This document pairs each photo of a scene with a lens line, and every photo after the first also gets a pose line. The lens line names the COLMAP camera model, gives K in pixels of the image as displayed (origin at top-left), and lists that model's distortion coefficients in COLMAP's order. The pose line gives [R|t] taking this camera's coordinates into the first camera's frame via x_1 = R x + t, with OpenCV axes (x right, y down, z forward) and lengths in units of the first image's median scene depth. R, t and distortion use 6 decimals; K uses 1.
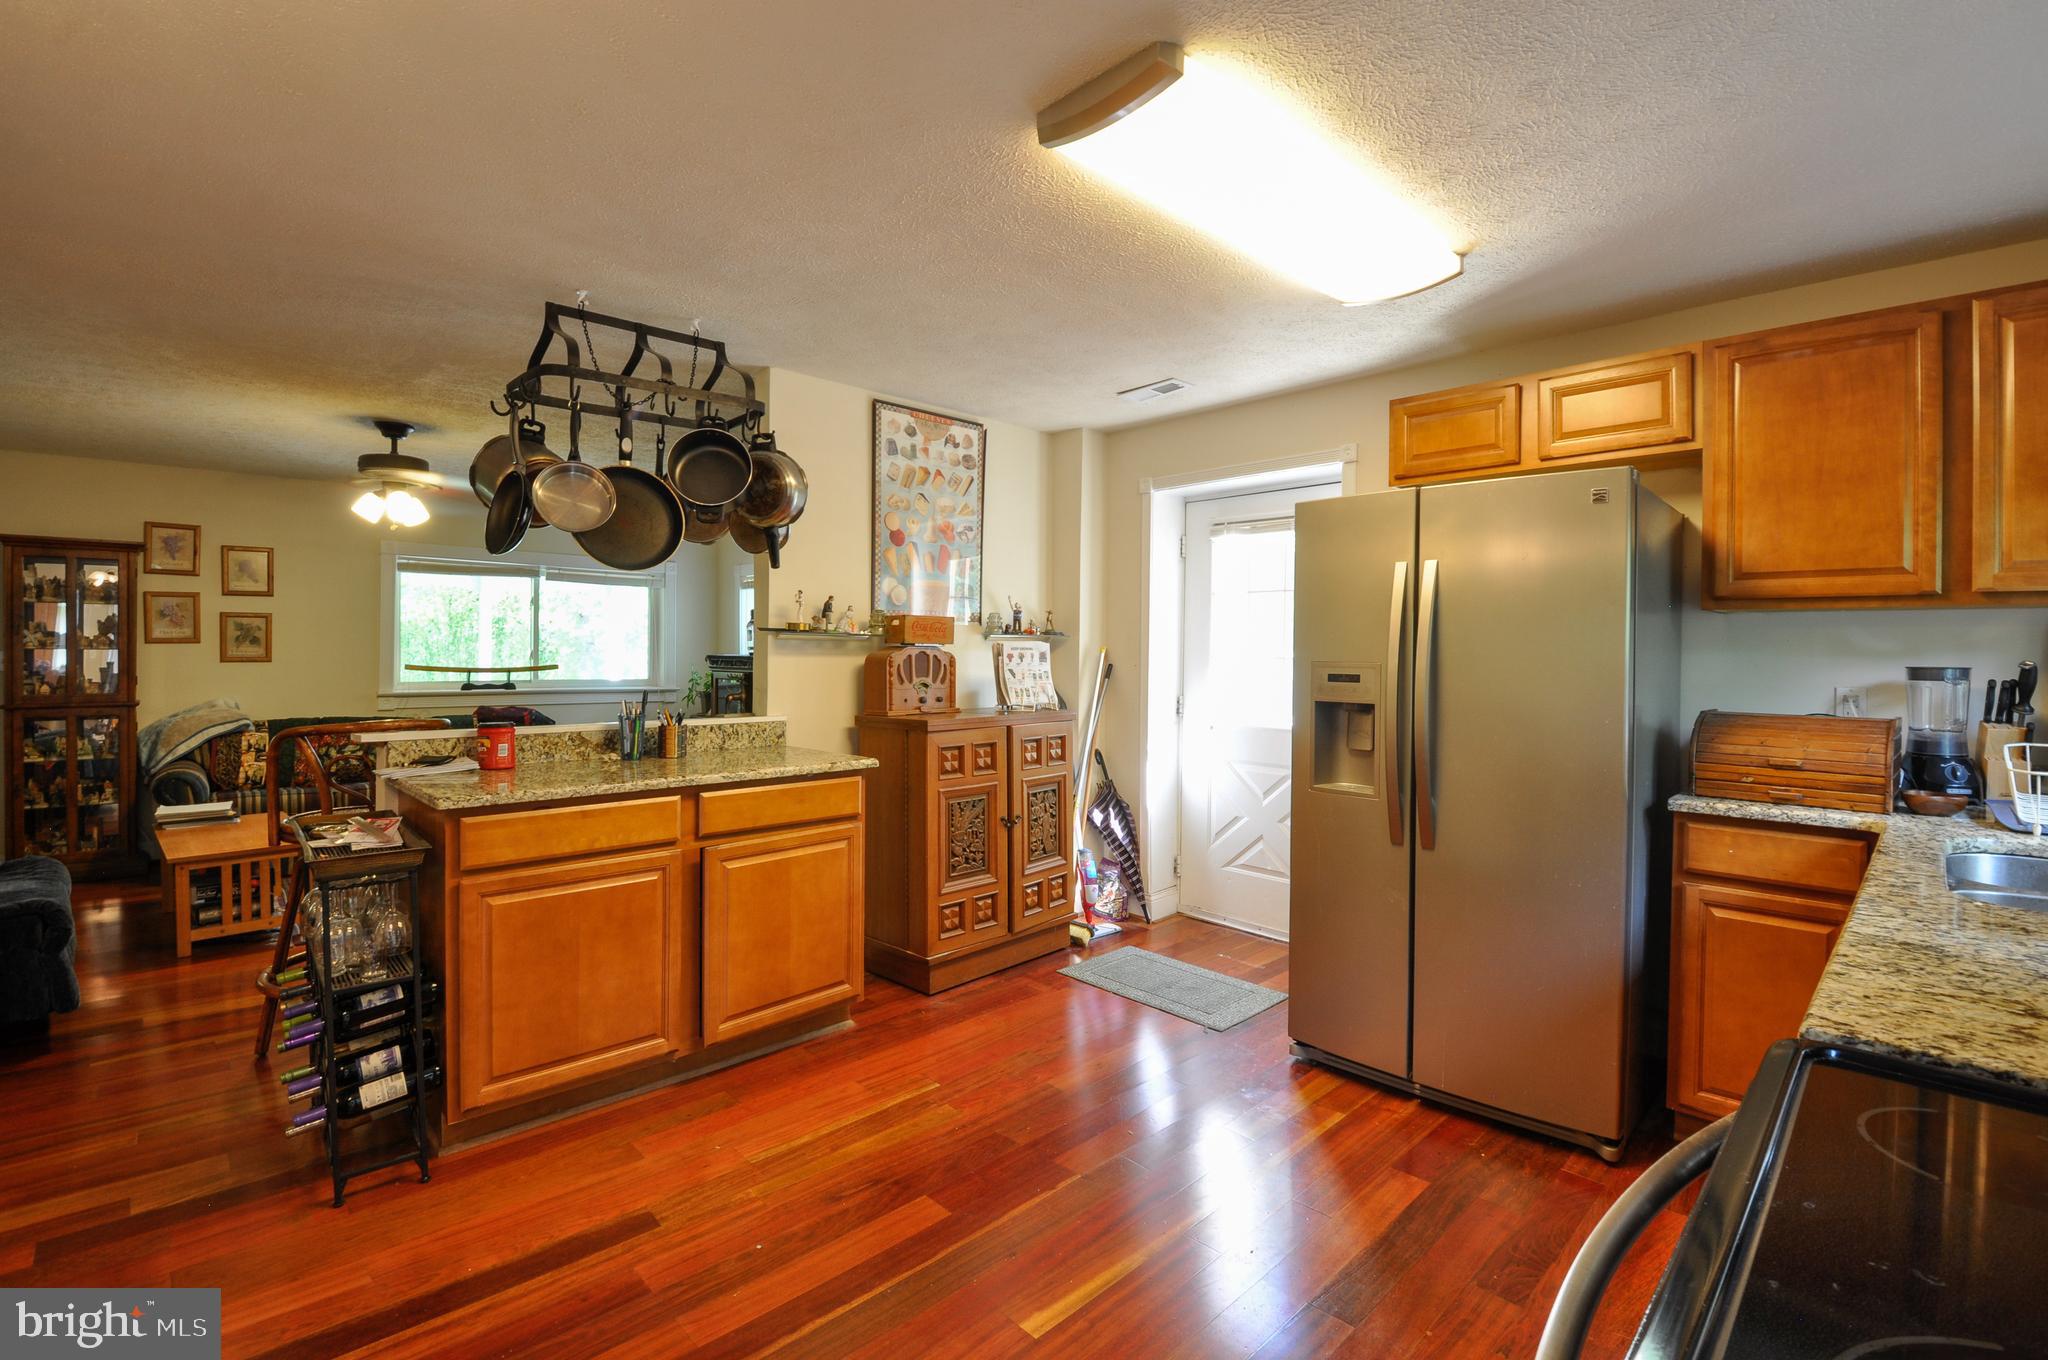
lens RADIAL K [[907.7, 0, 1018.3], [0, 907.7, 653.2], [0, 0, 1]] dist [-0.008281, -0.007184]
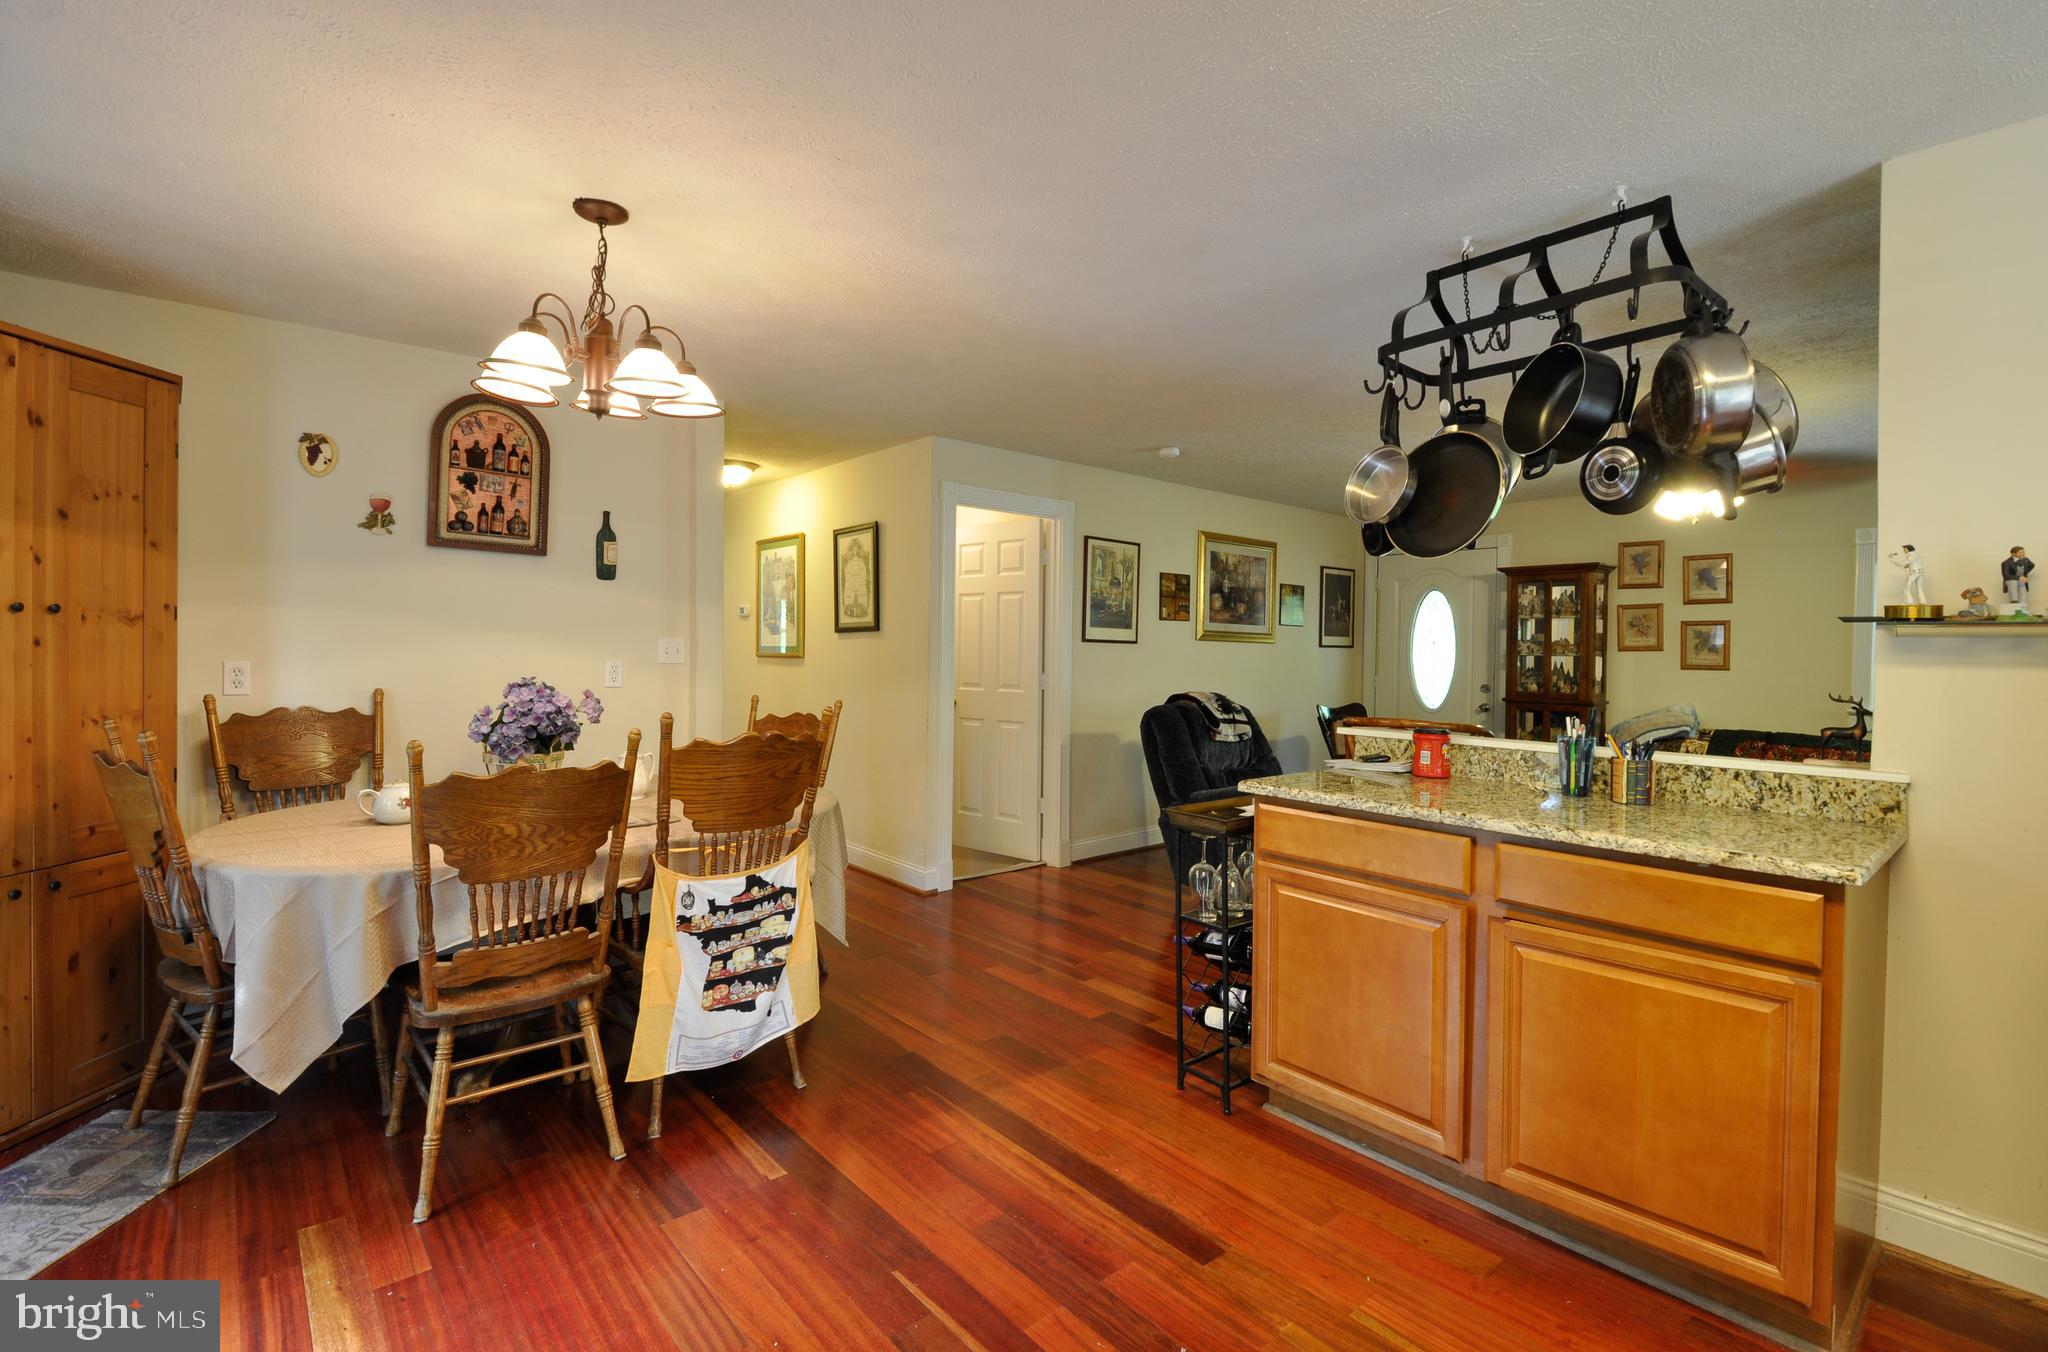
lens RADIAL K [[907.7, 0, 1015.3], [0, 907.7, 644.9], [0, 0, 1]] dist [-0.008281, -0.007184]
pose [[-0.060632, -0.013122, -0.998074, 0.319180], [-0.010548, 0.999866, -0.012504, 0.003781], [0.998104, 0.009770, -0.060763, 0.491016]]
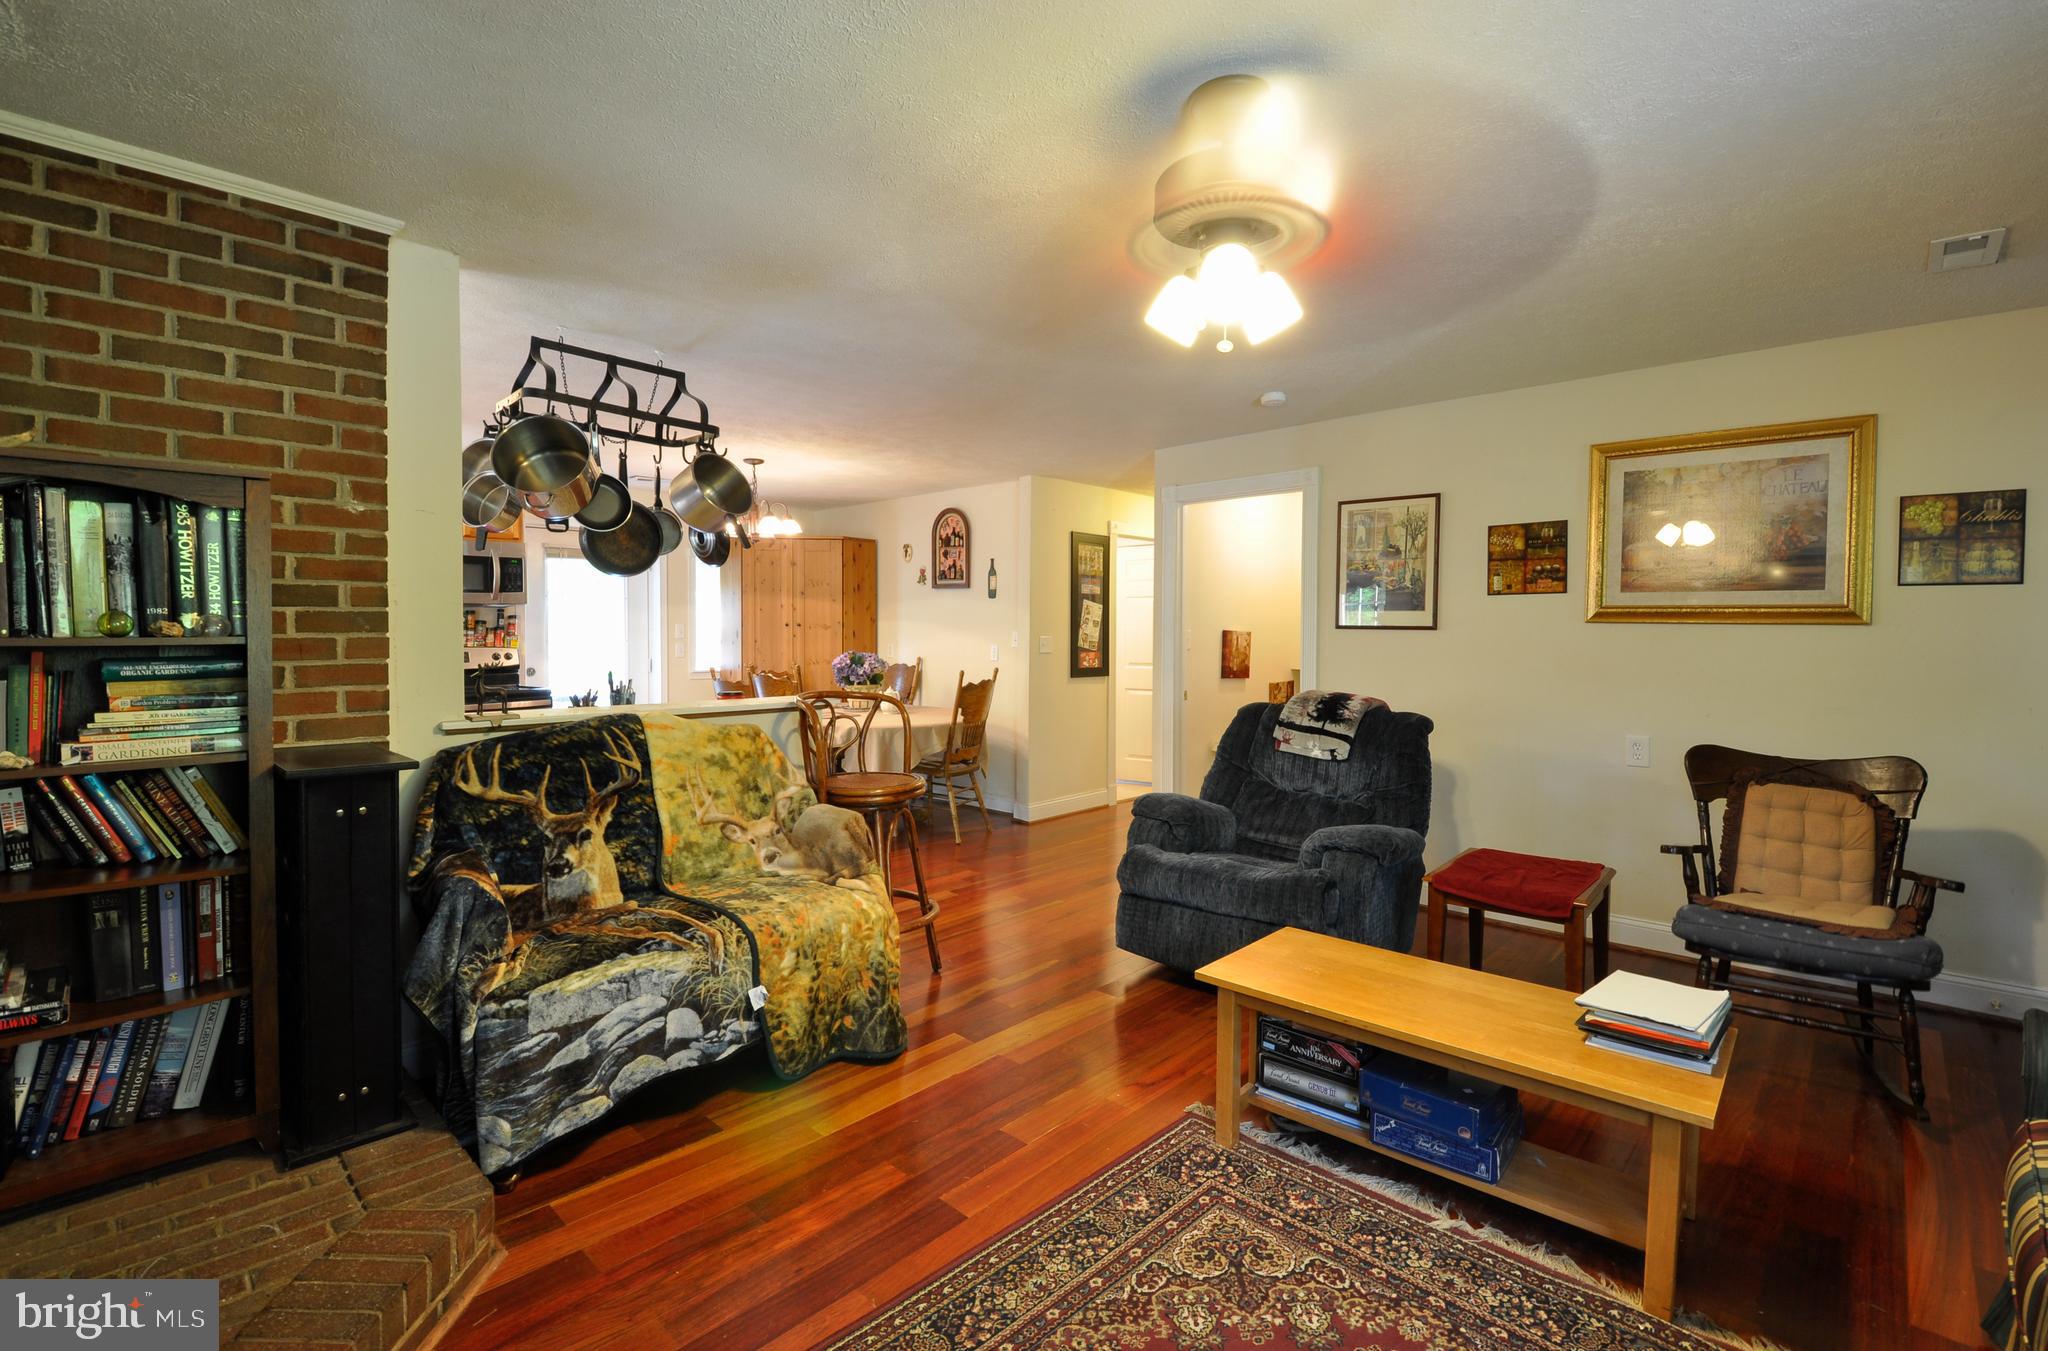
lens RADIAL K [[907.7, 0, 1032.4], [0, 907.7, 670.1], [0, 0, 1]] dist [-0.008281, -0.007184]
pose [[-0.998735, -0.013870, -0.048328, -0.746199], [-0.015489, 0.999326, 0.033286, 0.000862], [0.047834, 0.033992, -0.998277, 1.812868]]
